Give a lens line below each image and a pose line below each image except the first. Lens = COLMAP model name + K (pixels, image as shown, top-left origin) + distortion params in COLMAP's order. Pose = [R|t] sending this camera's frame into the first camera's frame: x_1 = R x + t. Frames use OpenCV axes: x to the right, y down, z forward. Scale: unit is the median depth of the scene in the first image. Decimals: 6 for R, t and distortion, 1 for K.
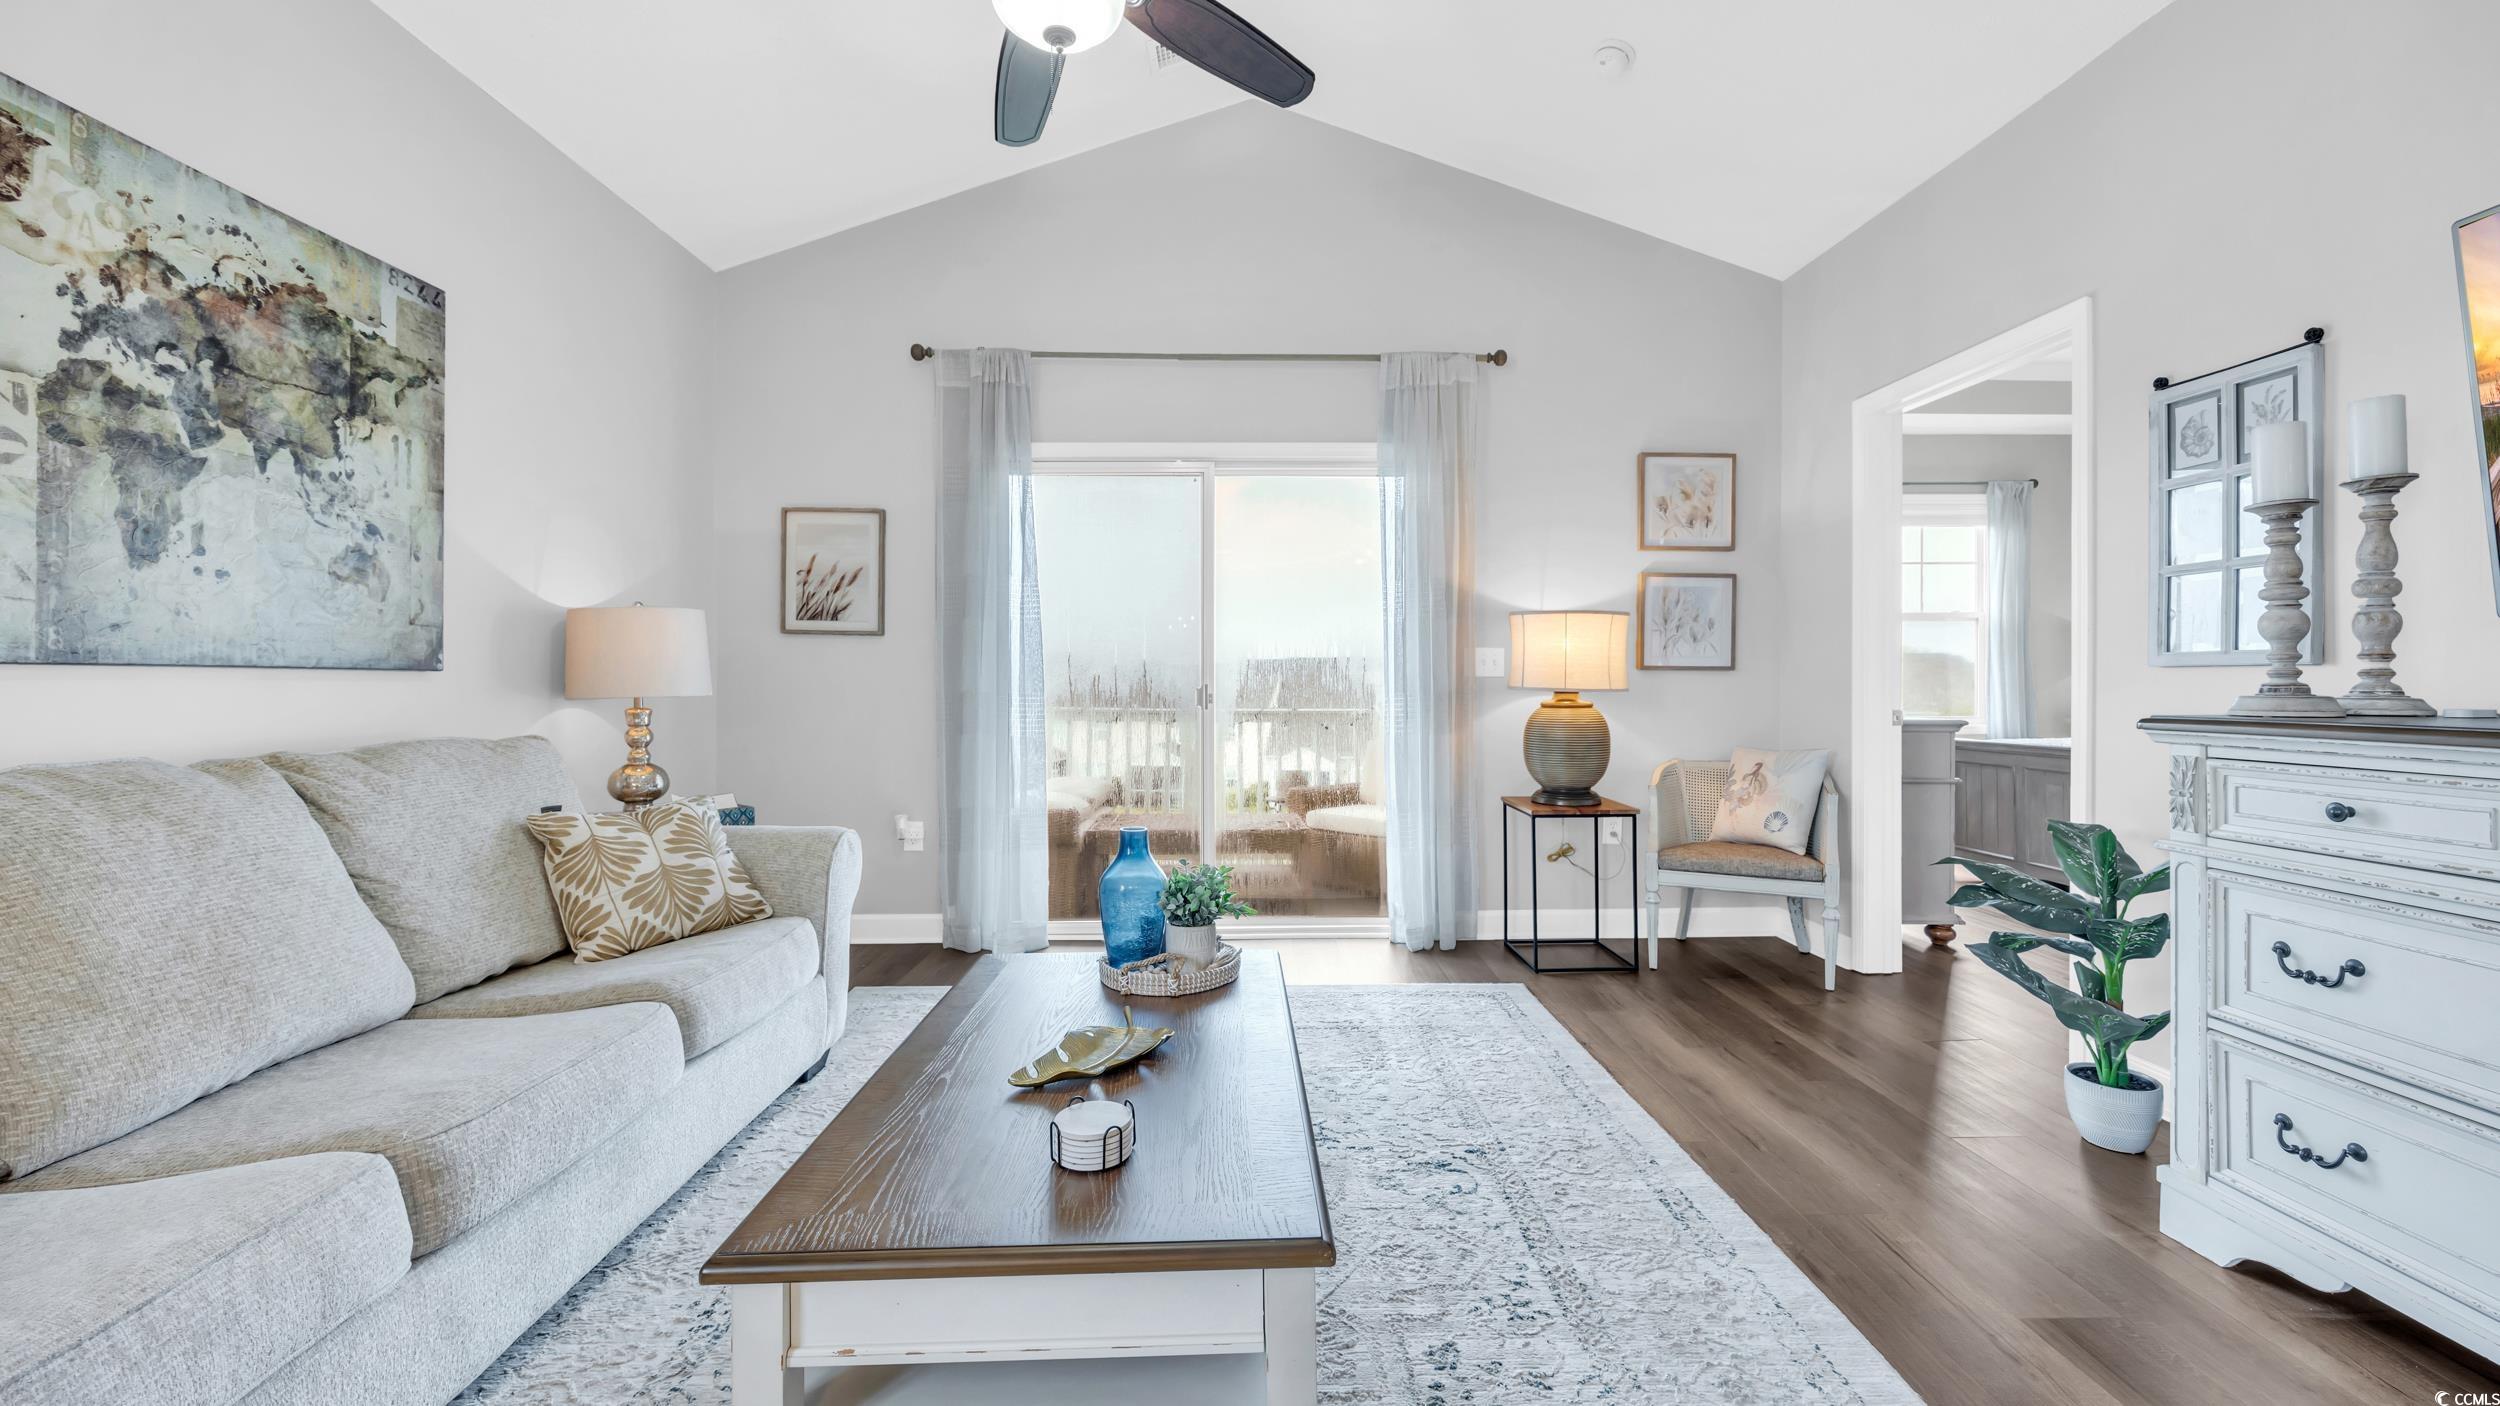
lens RADIAL K [[960.0, 0, 1254.0], [0, 960.0, 684.2], [0, 0, 1]] dist [-0.004574, 0.000069]
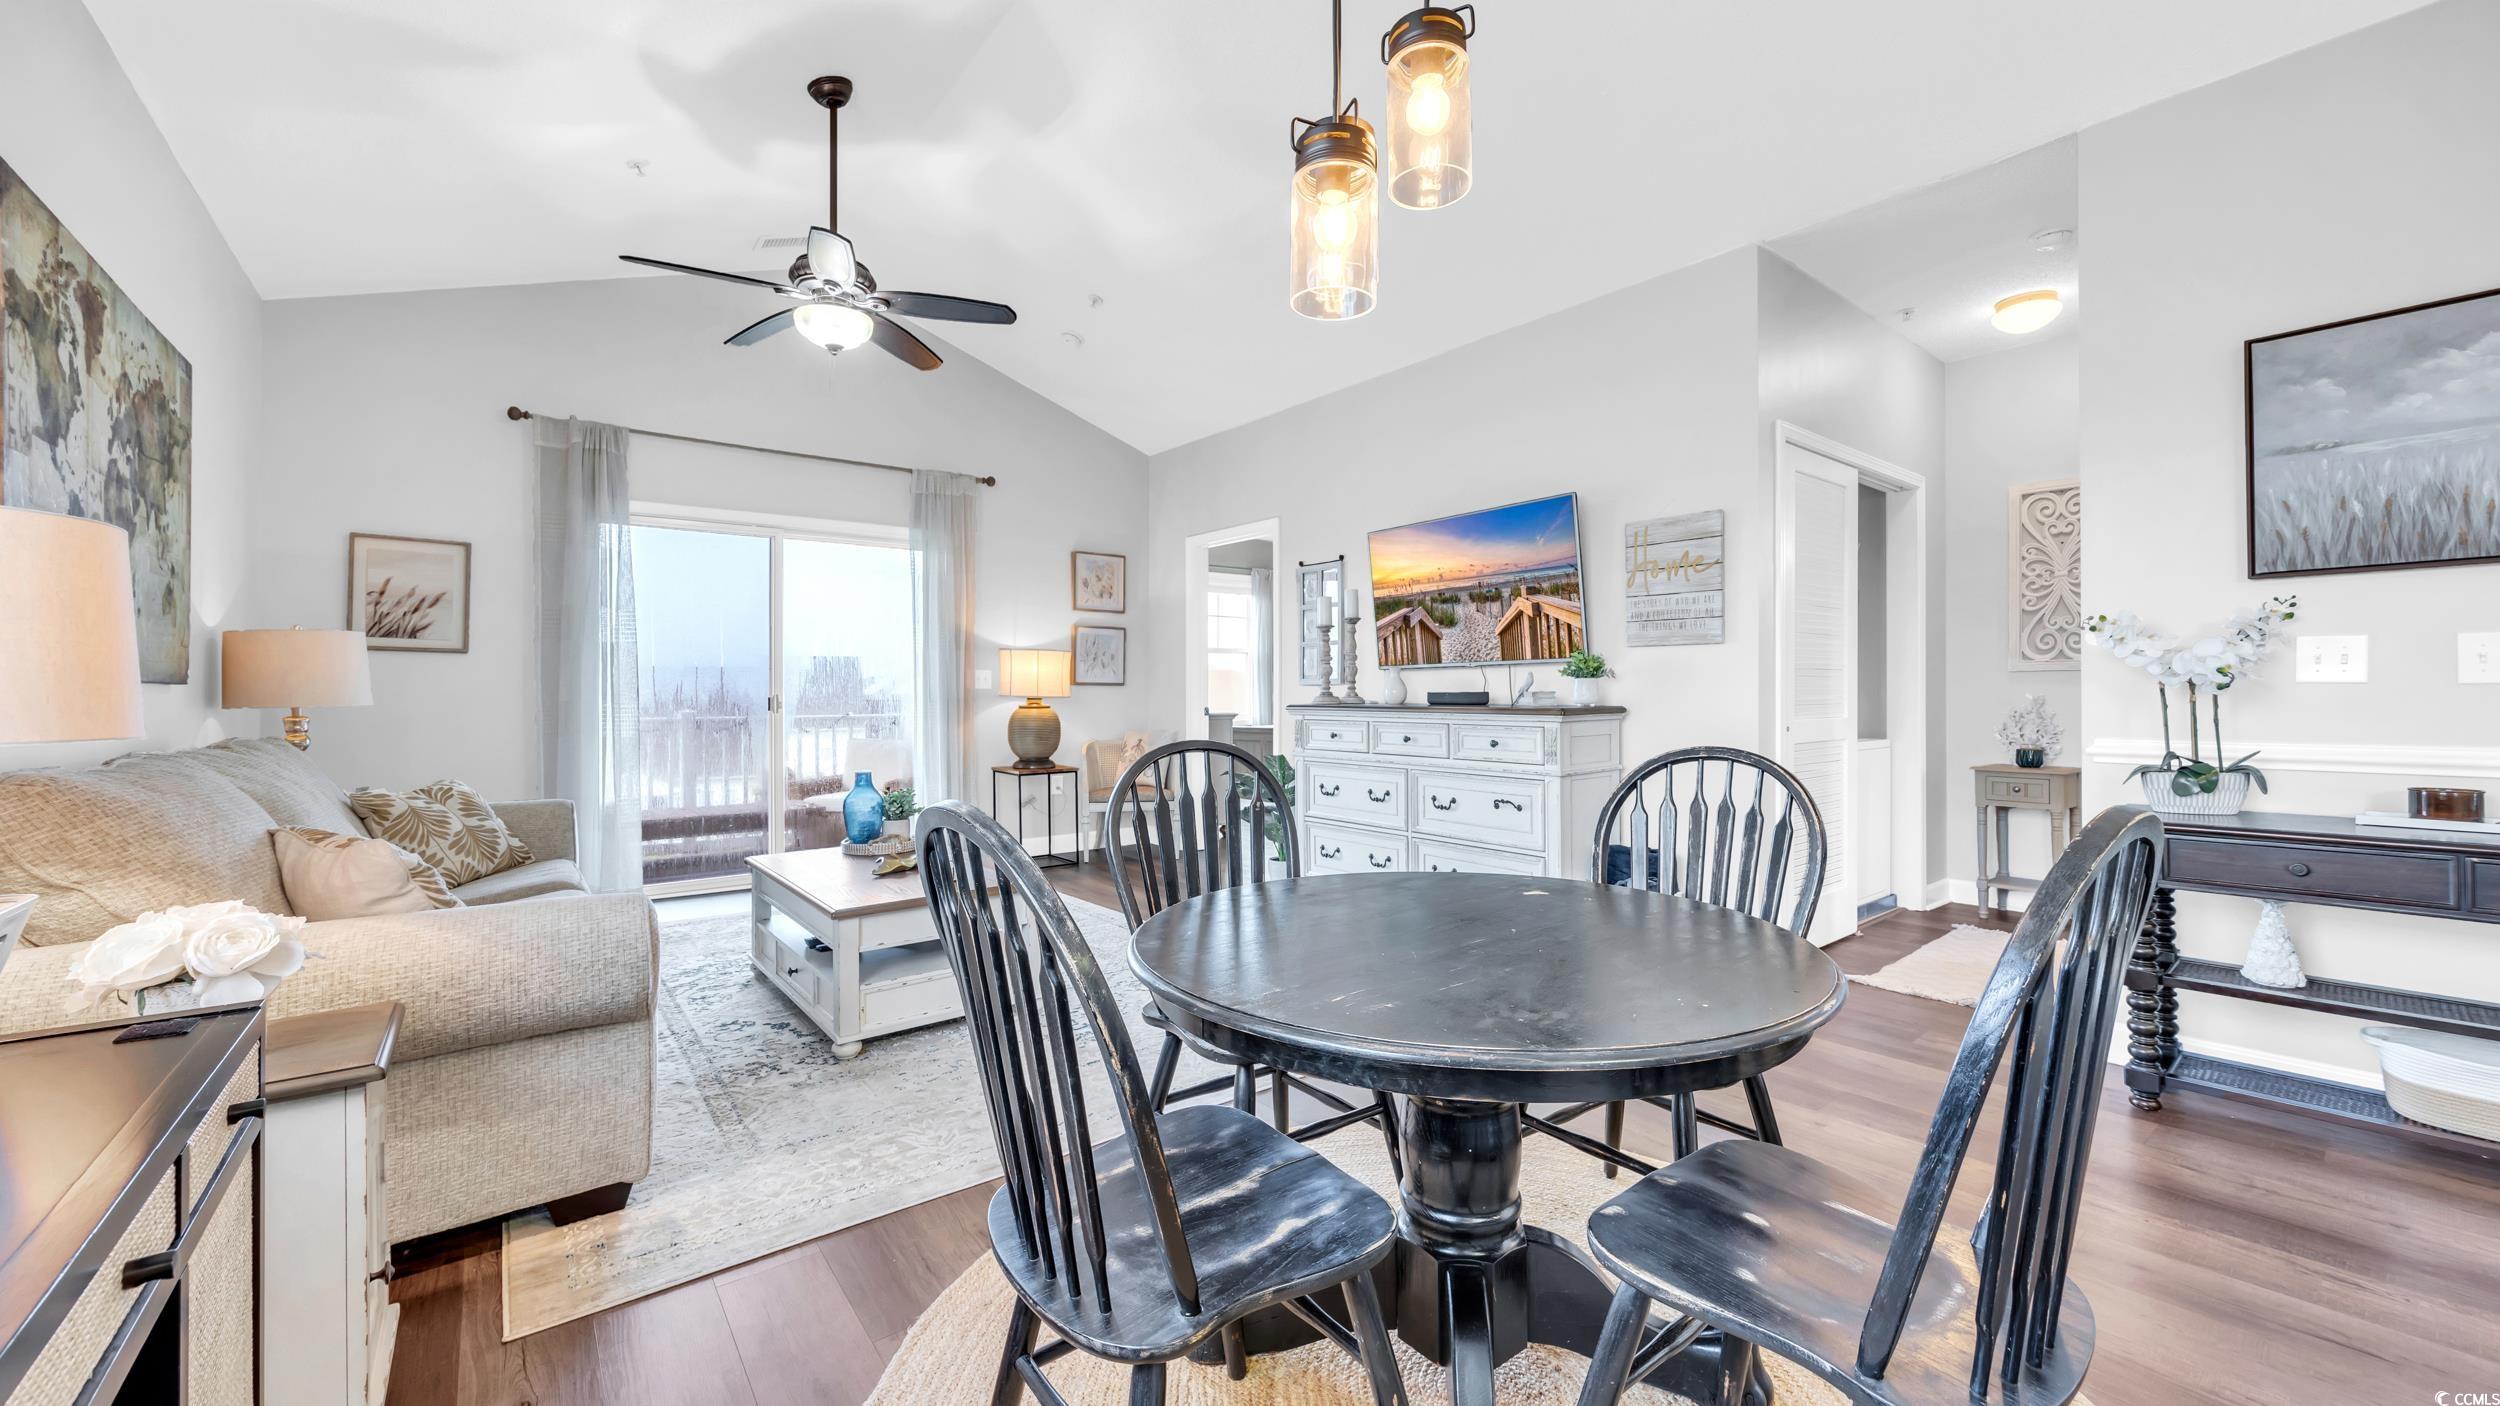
lens RADIAL K [[961.8, 0, 1266.4], [0, 961.8, 688.3], [0, 0, 1]] dist [-0.001940, -0.000204]
pose [[0.792993, 0.000642, 0.609230, -0.533810], [0.003841, 0.999974, -0.006053, 0.003523], [-0.609219, 0.007140, 0.792970, -0.787123]]
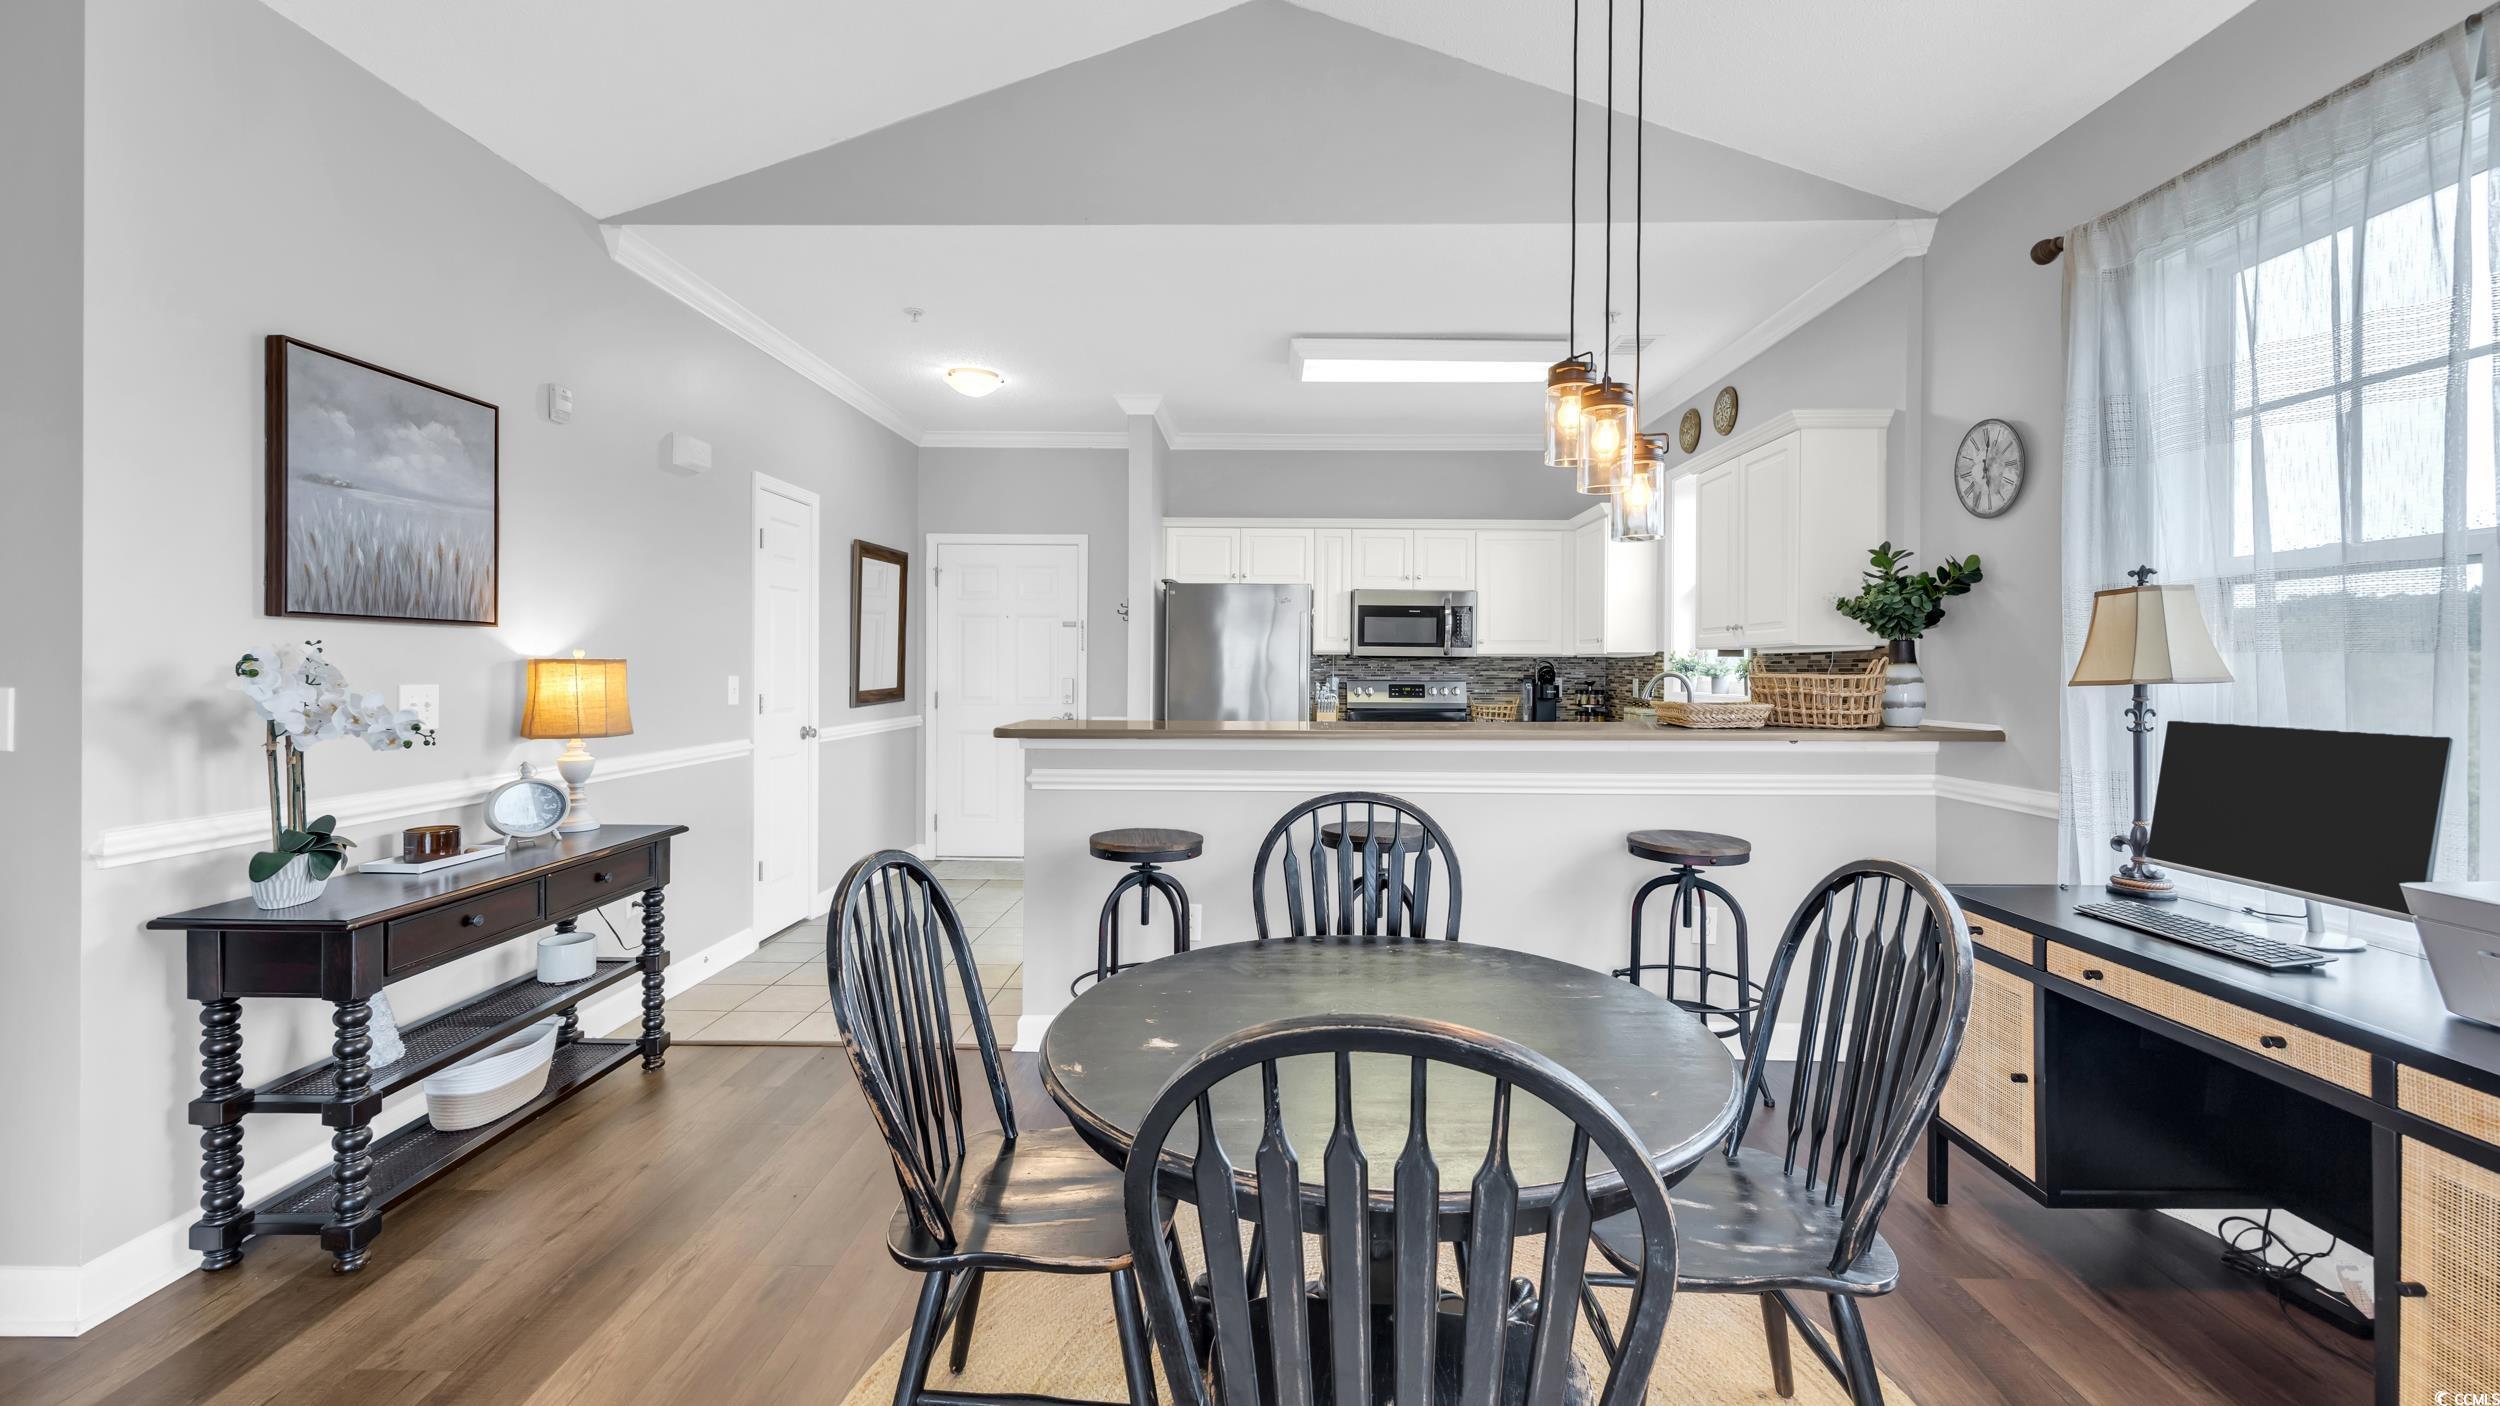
lens RADIAL K [[1027.1, 0, 1260.0], [0, 1027.1, 671.2], [0, 0, 1]] dist [0.009893, 0.000123]
pose [[-0.999385, -0.003228, 0.034916, 0.011042], [-0.003086, 0.999987, 0.004123, -0.073711], [-0.034928, 0.004012, -0.999382, 0.309003]]
